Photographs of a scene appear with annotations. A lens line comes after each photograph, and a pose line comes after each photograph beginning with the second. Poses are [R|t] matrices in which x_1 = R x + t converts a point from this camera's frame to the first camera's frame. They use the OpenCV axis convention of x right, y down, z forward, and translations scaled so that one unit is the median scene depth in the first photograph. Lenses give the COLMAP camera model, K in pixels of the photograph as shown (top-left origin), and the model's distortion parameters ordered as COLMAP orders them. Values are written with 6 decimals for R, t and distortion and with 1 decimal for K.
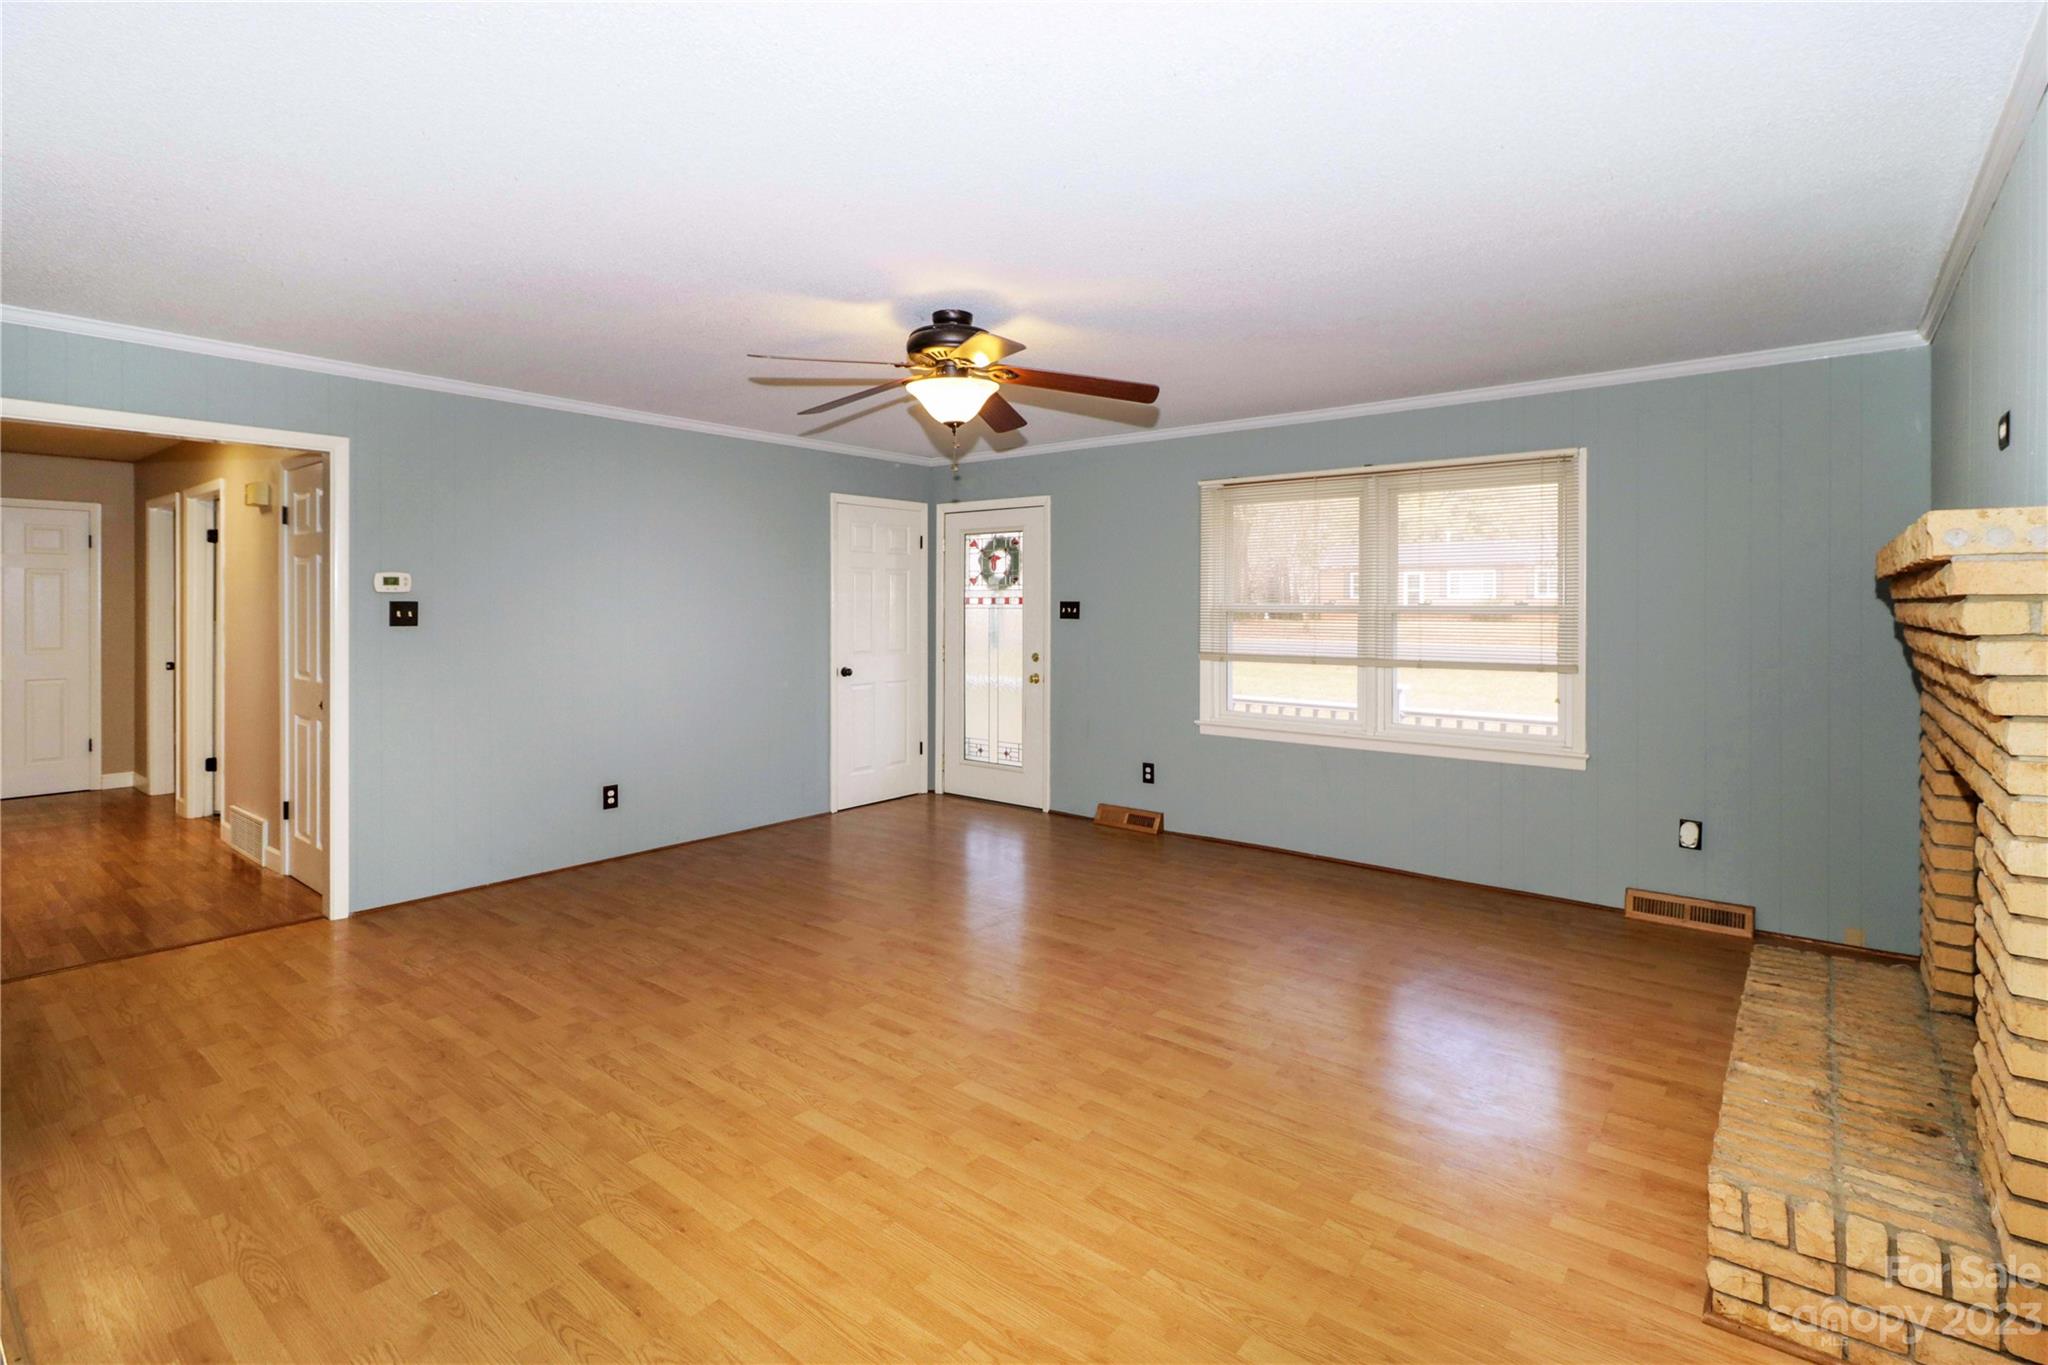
lens RADIAL K [[976.3, 0, 1029.6], [0, 976.3, 610.7], [0, 0, 1]] dist [-0.000198, -0.000180]
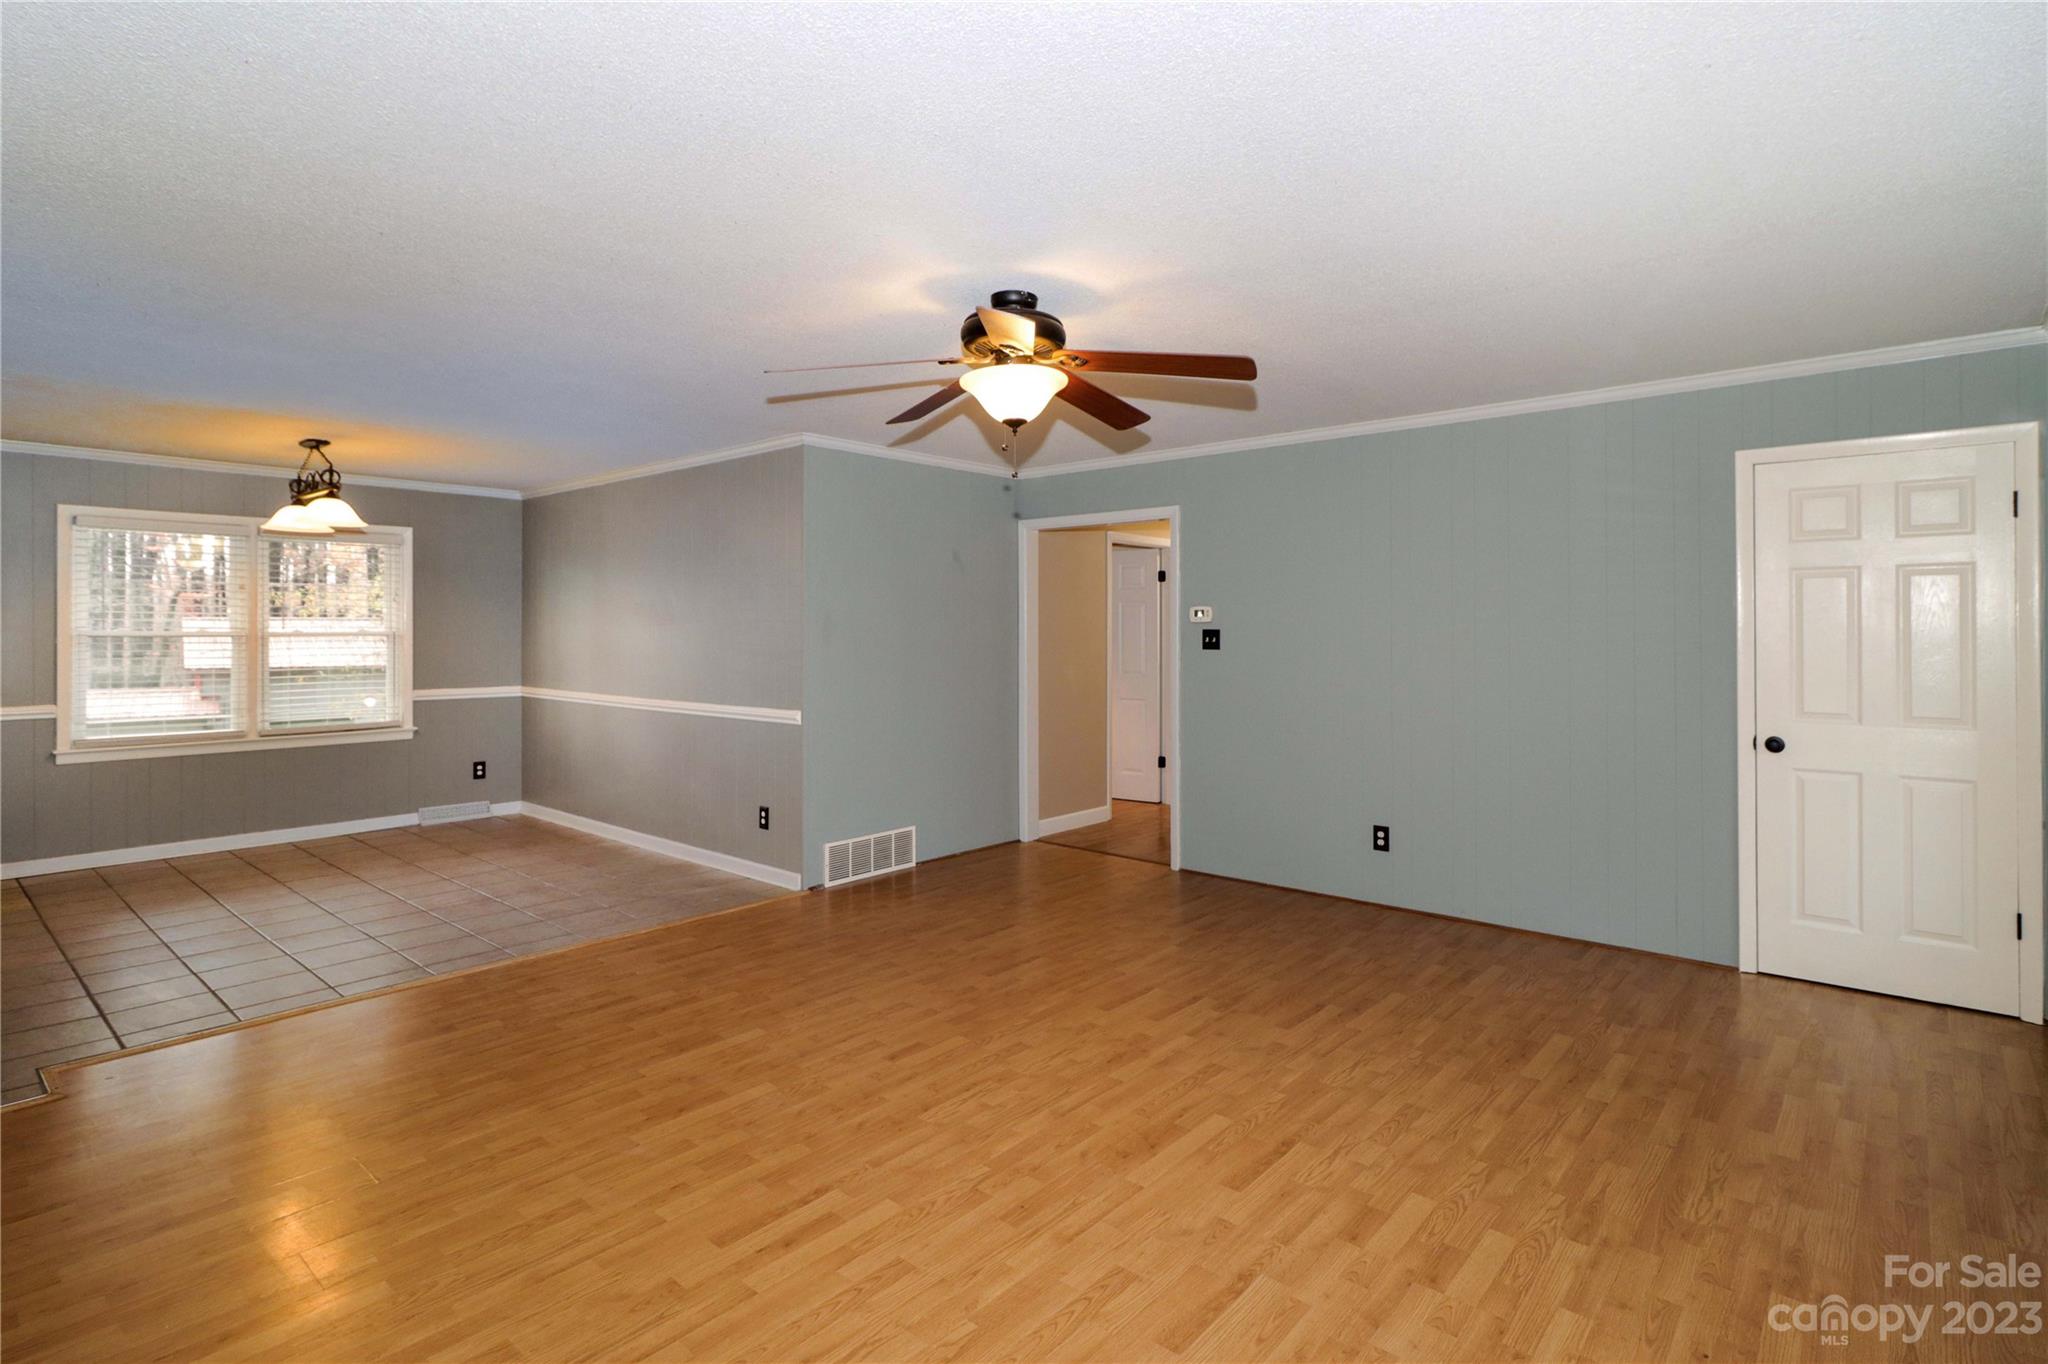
lens RADIAL K [[1014.8, 0, 1060.4], [0, 1014.8, 632.4], [0, 0, 1]] dist [0.000311, 0.000133]
pose [[-0.024752, 0.000554, -0.999693, 0.627438], [-0.005589, 0.999984, 0.000693, -0.005614], [0.999678, 0.005605, -0.024749, 0.819888]]
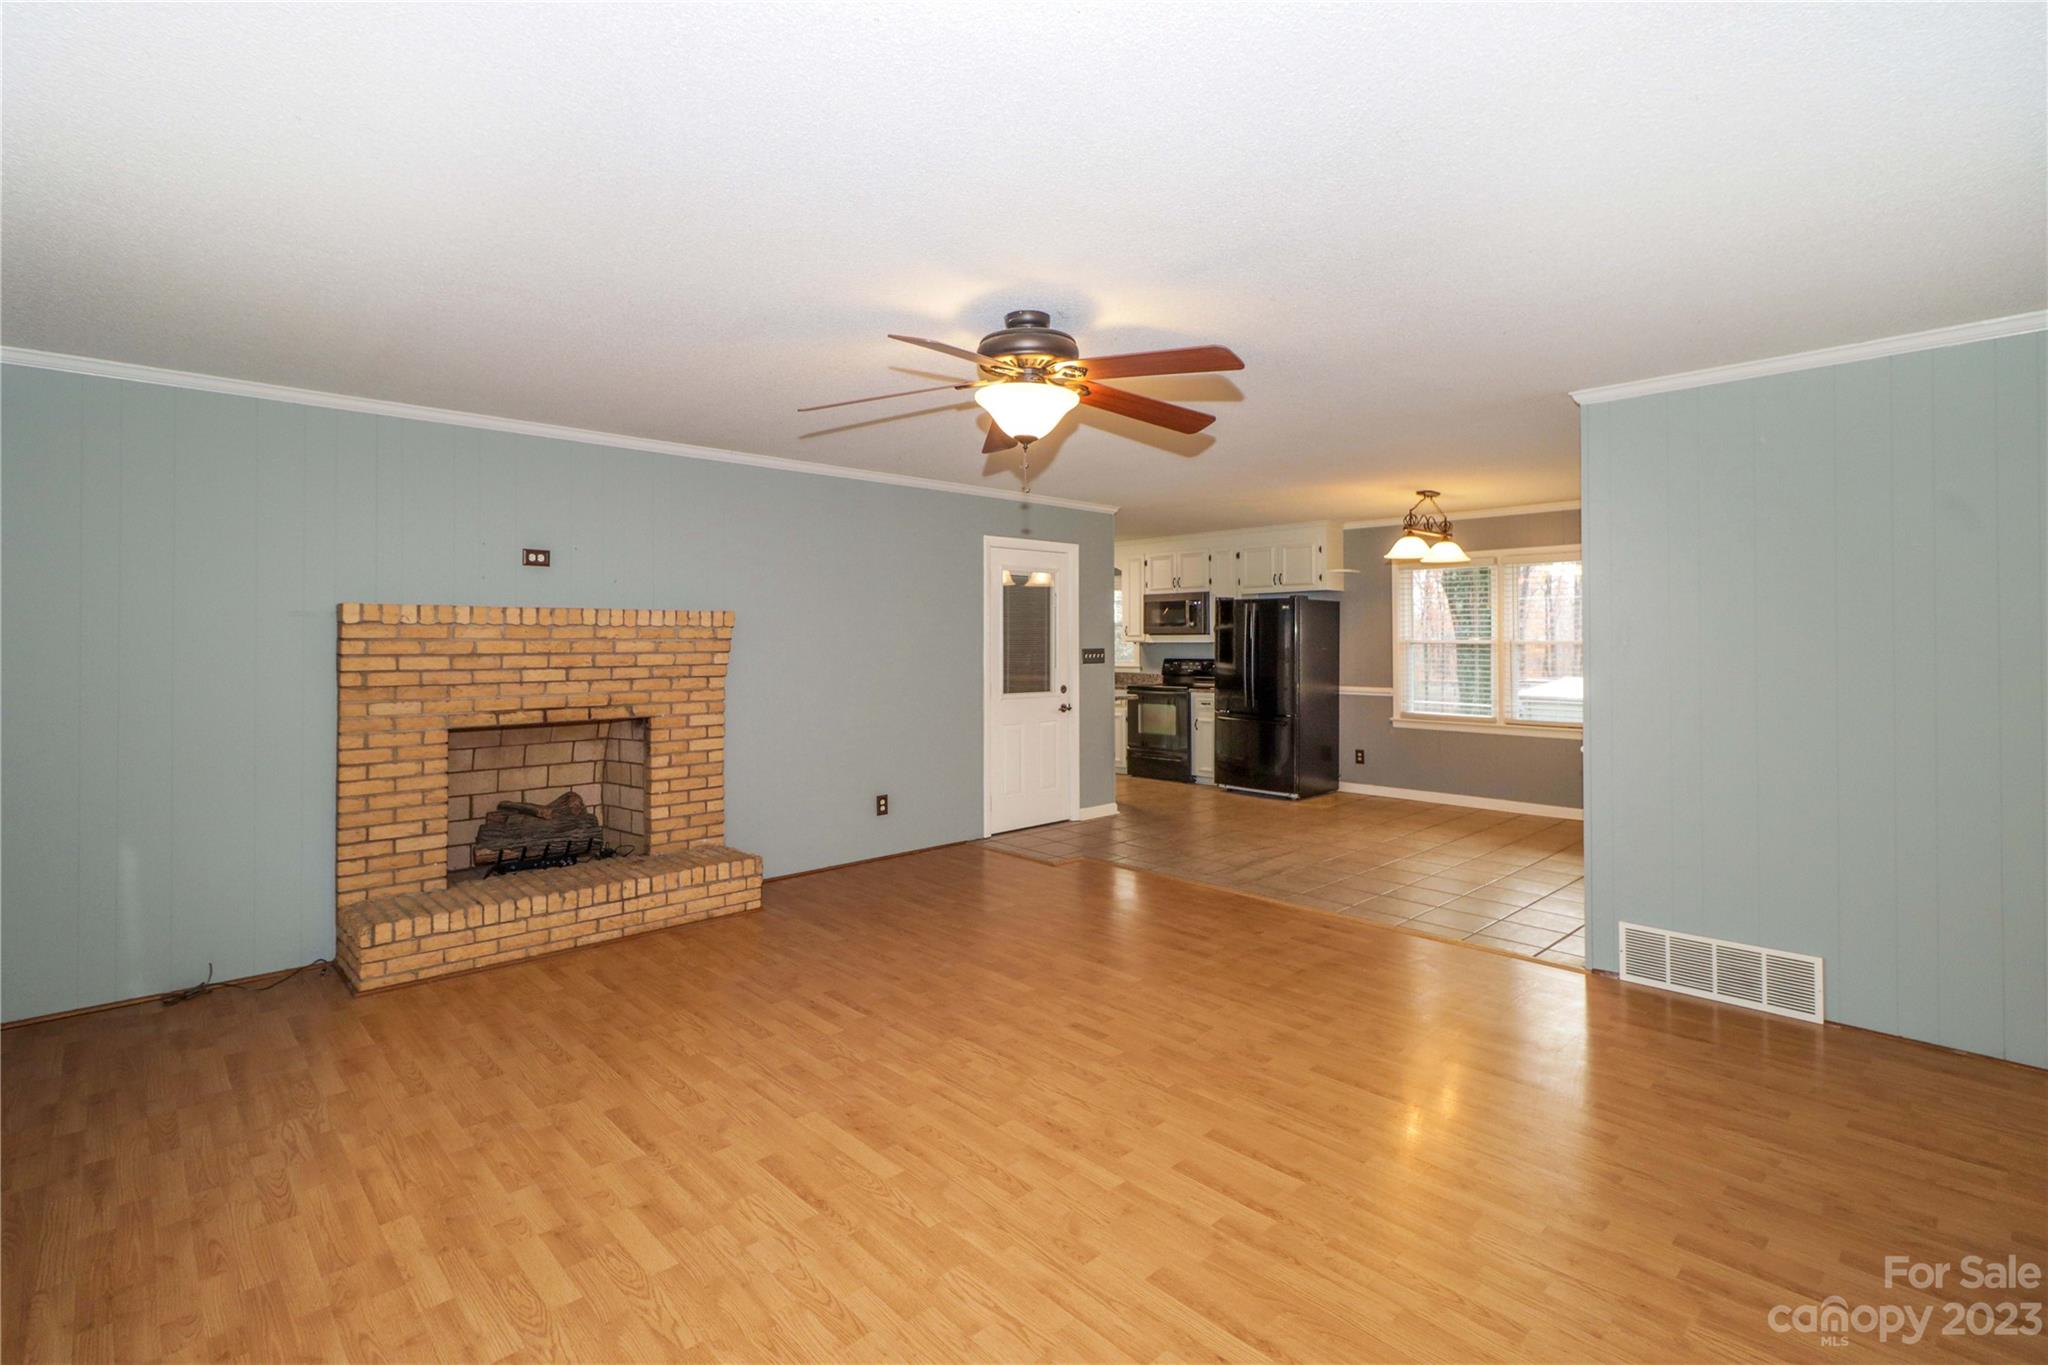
lens RADIAL K [[951.9, 0, 1025.6], [0, 951.9, 631.3], [0, 0, 1]] dist [0.000421, -0.000224]
pose [[-0.991264, -0.000310, 0.131890, -0.146782], [-0.000494, 0.999999, -0.001359, -0.012766], [-0.131889, -0.001412, -0.991263, 1.432122]]
